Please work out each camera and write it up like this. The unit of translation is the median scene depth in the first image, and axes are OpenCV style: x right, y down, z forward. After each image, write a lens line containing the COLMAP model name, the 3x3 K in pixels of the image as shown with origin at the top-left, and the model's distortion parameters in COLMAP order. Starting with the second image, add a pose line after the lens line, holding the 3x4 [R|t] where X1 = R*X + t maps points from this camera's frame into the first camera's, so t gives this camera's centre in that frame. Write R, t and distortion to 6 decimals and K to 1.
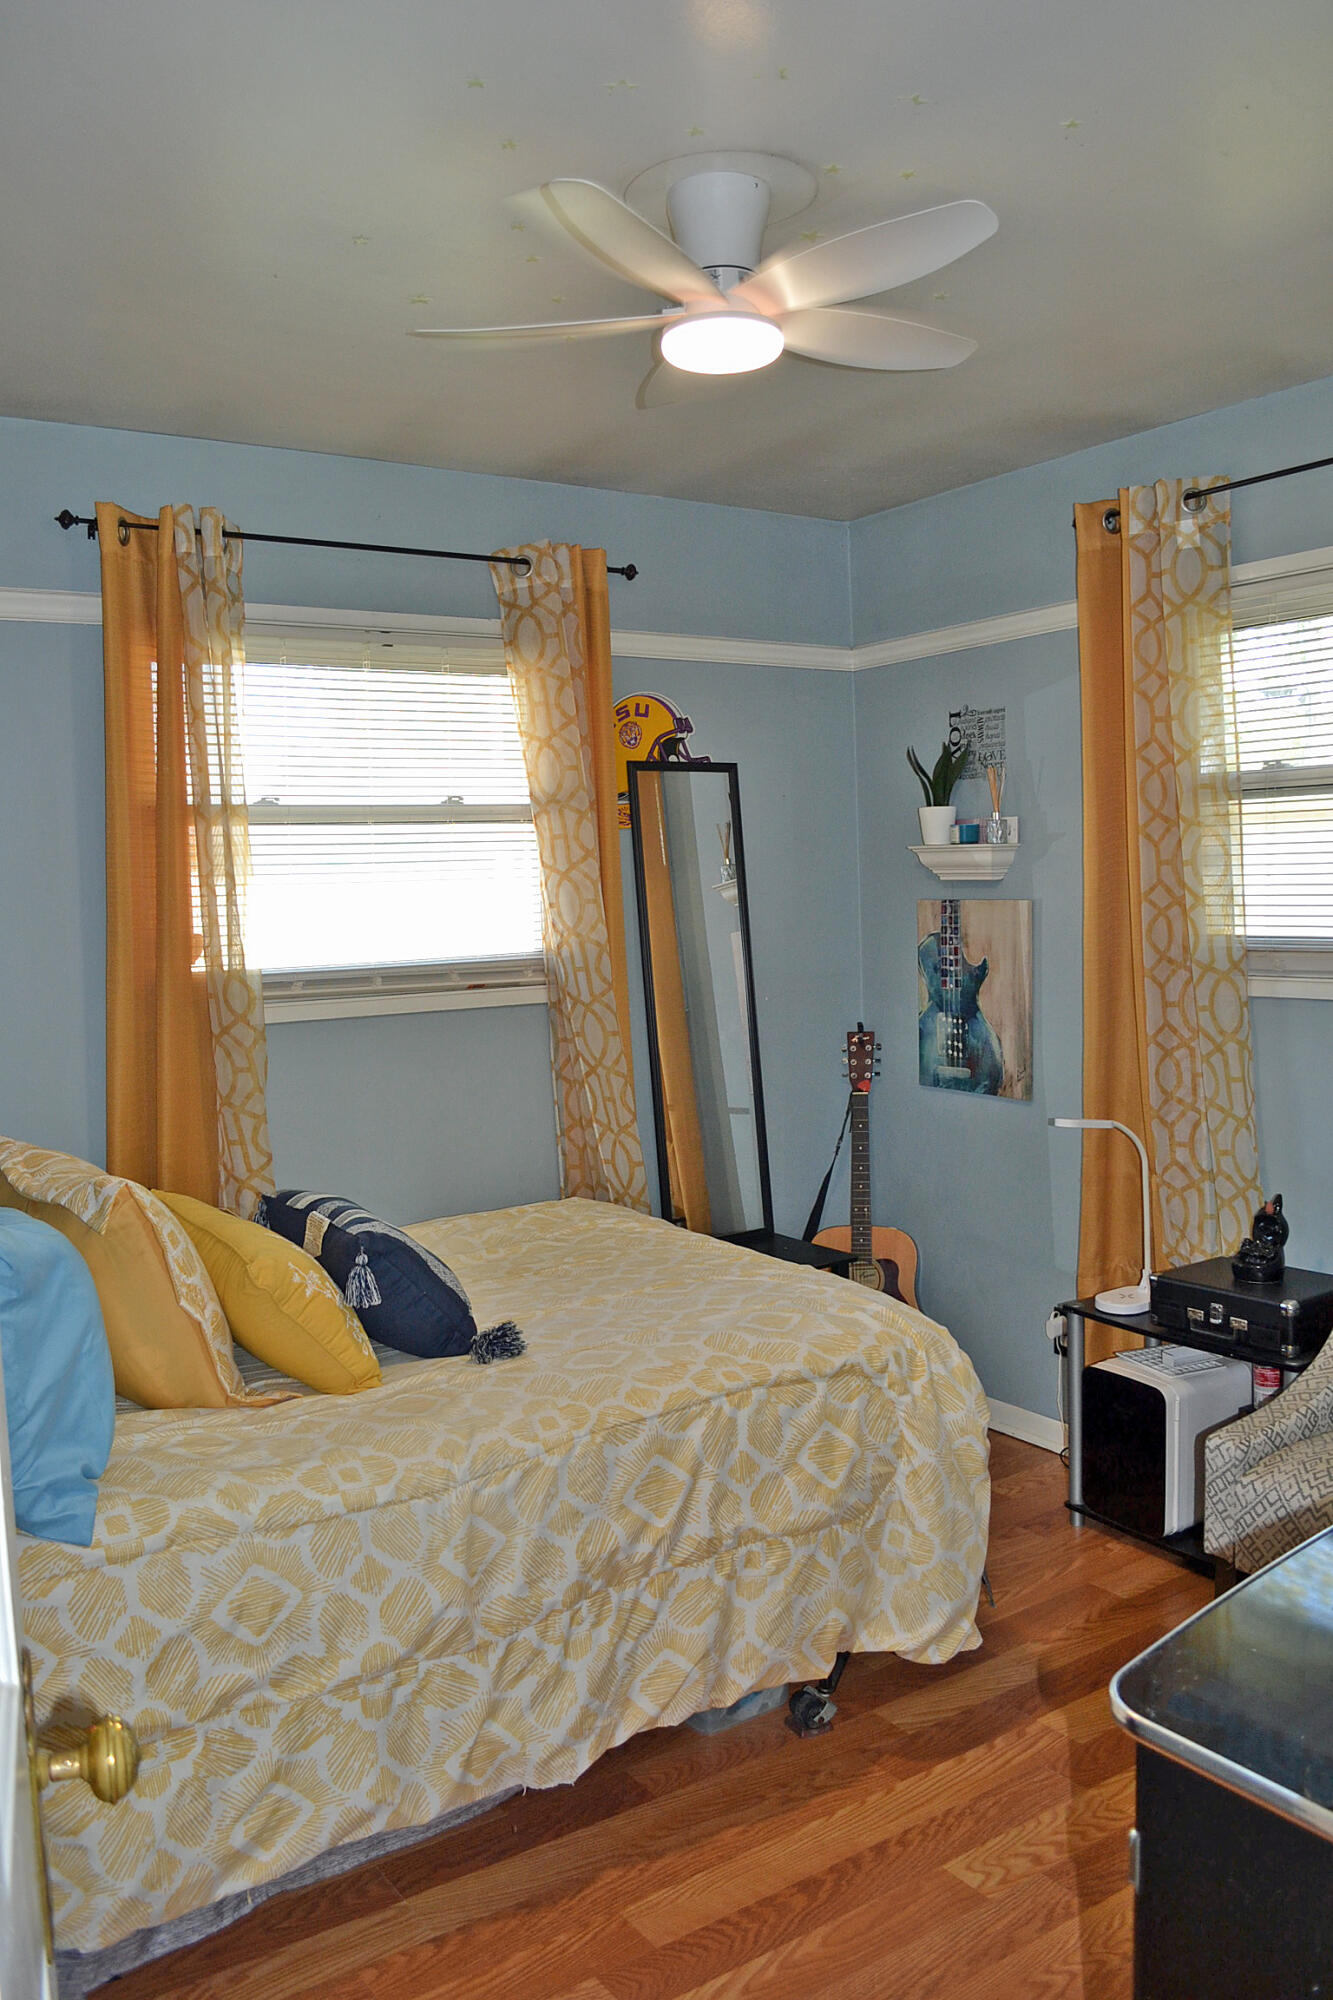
lens RADIAL K [[1610.5, 0, 666.5], [0, 1610.5, 1000.0], [0, 0, 1]] dist [-0.072713, -0.001187]
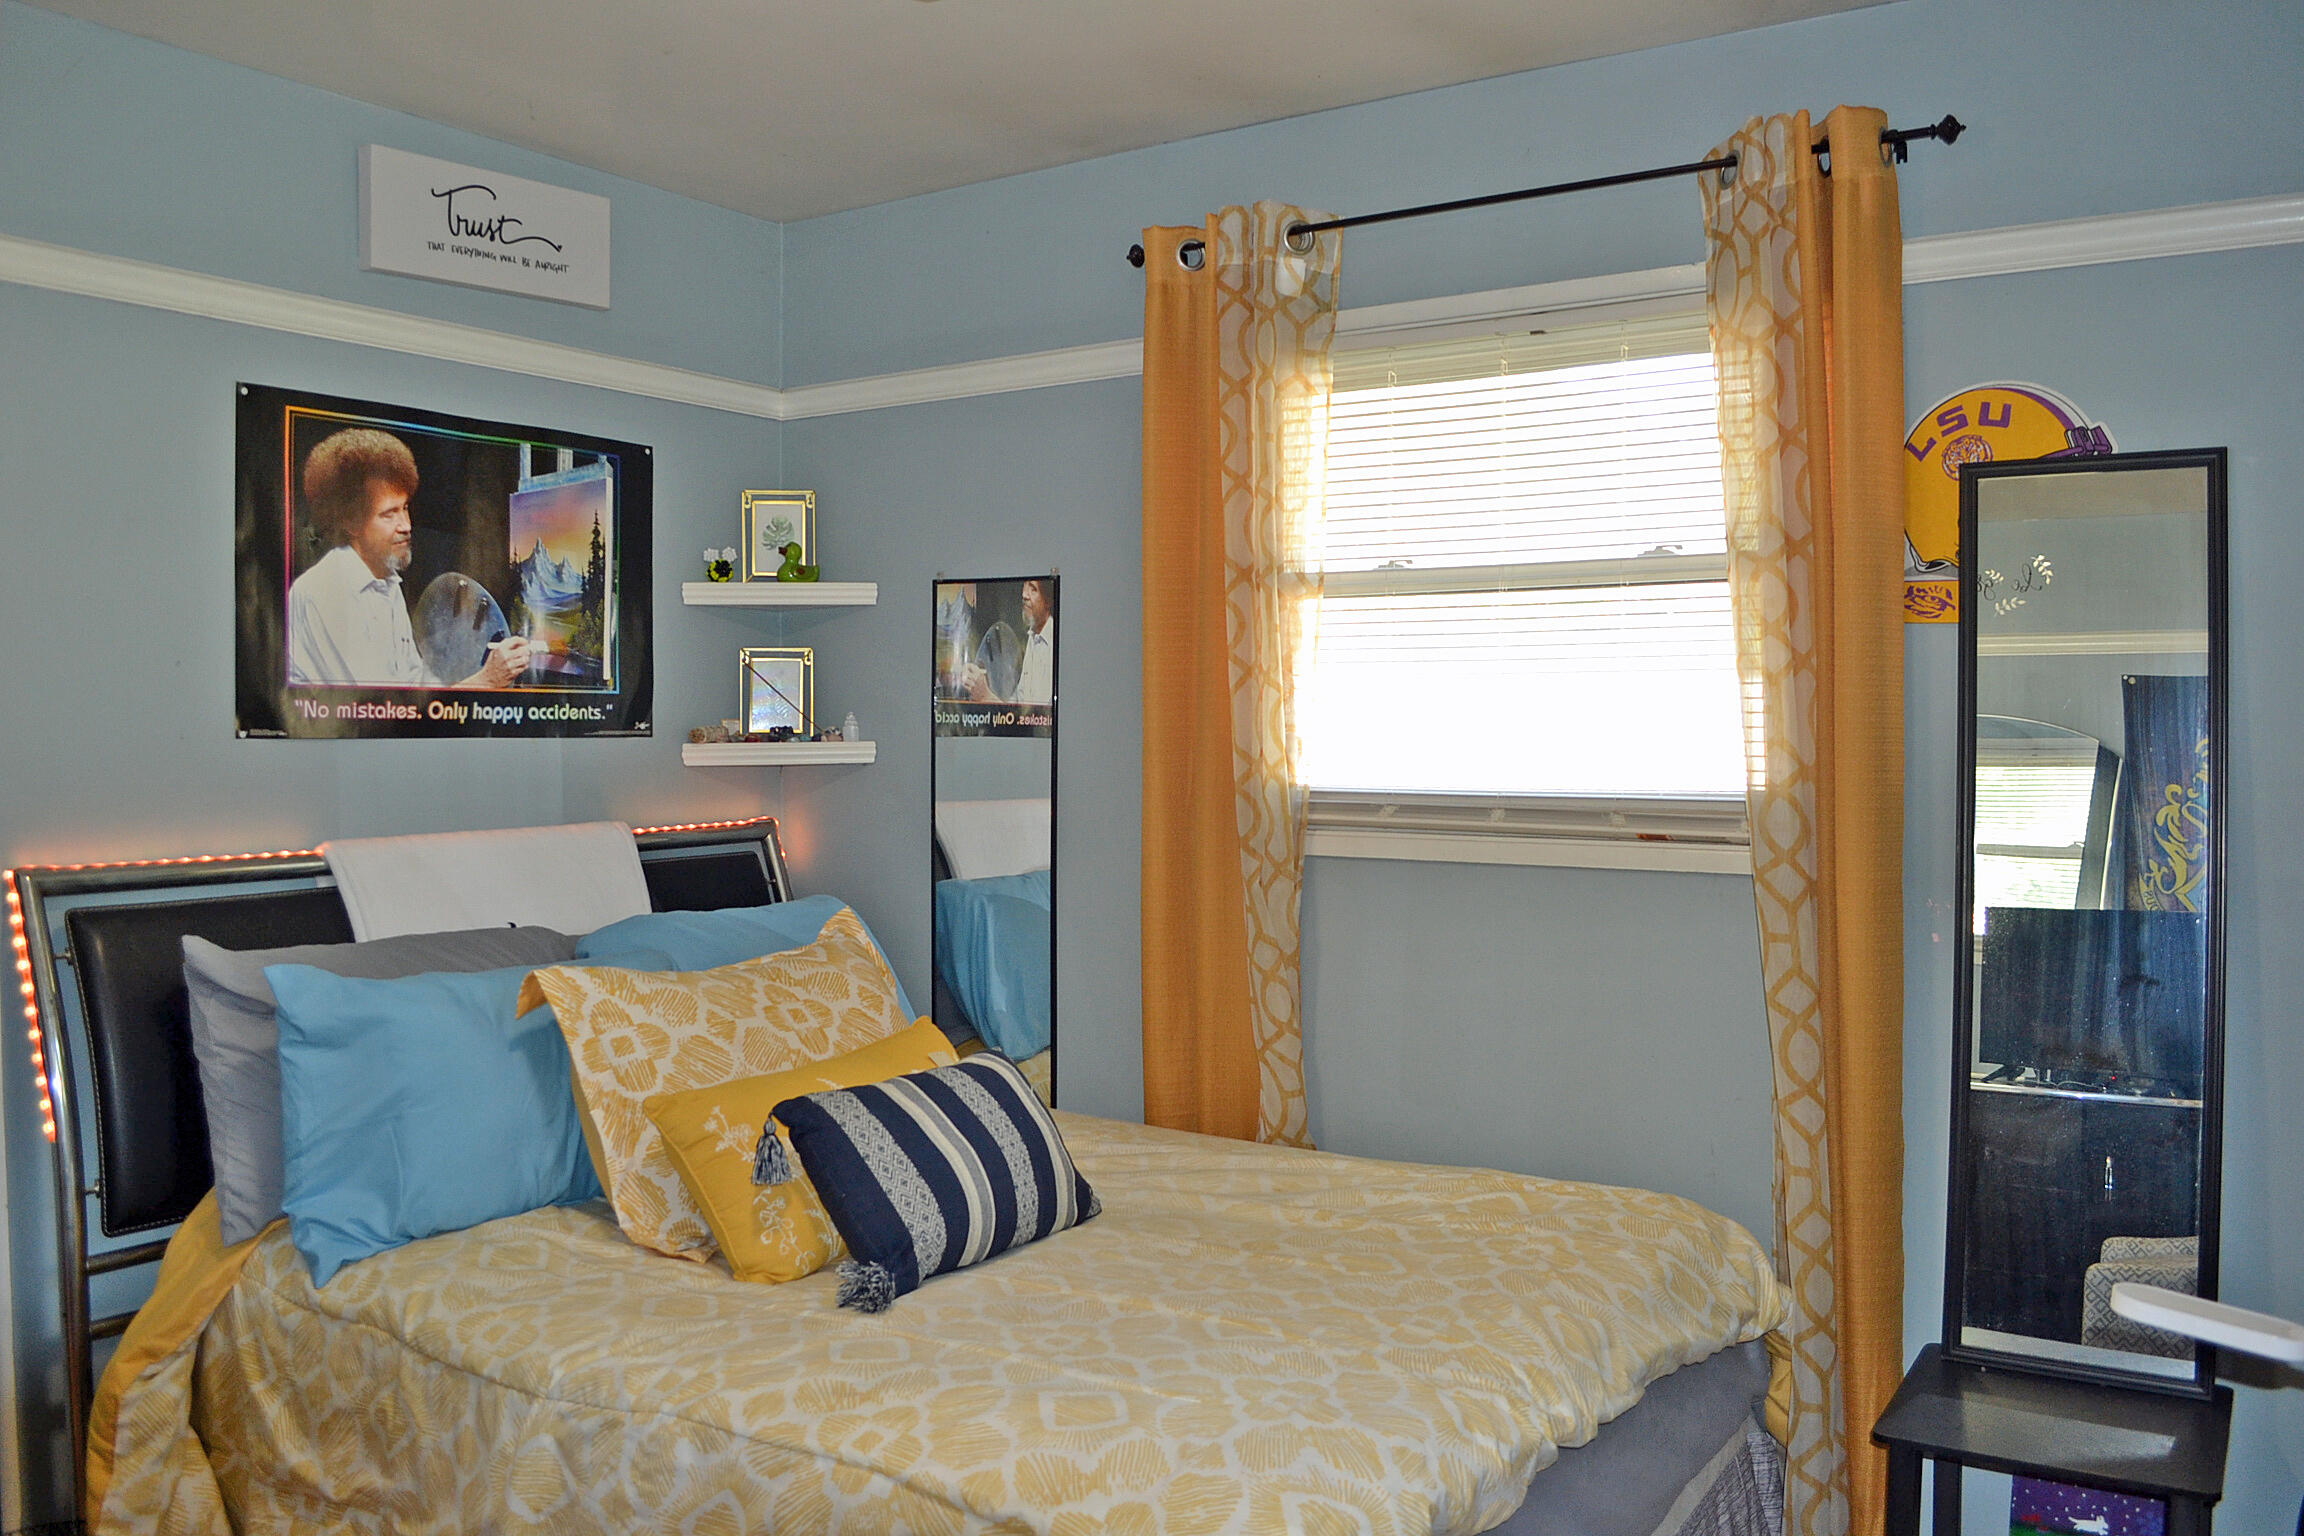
lens RADIAL K [[1855.2, 0, 1152.0], [0, 1855.2, 768.0], [0, 0, 1]] dist [-0.072713, -0.001187]
pose [[0.376015, 0.053318, -0.925078, 0.510249], [-0.076647, 0.996712, 0.026292, -0.041947], [0.923438, 0.061018, 0.378865, 0.554518]]
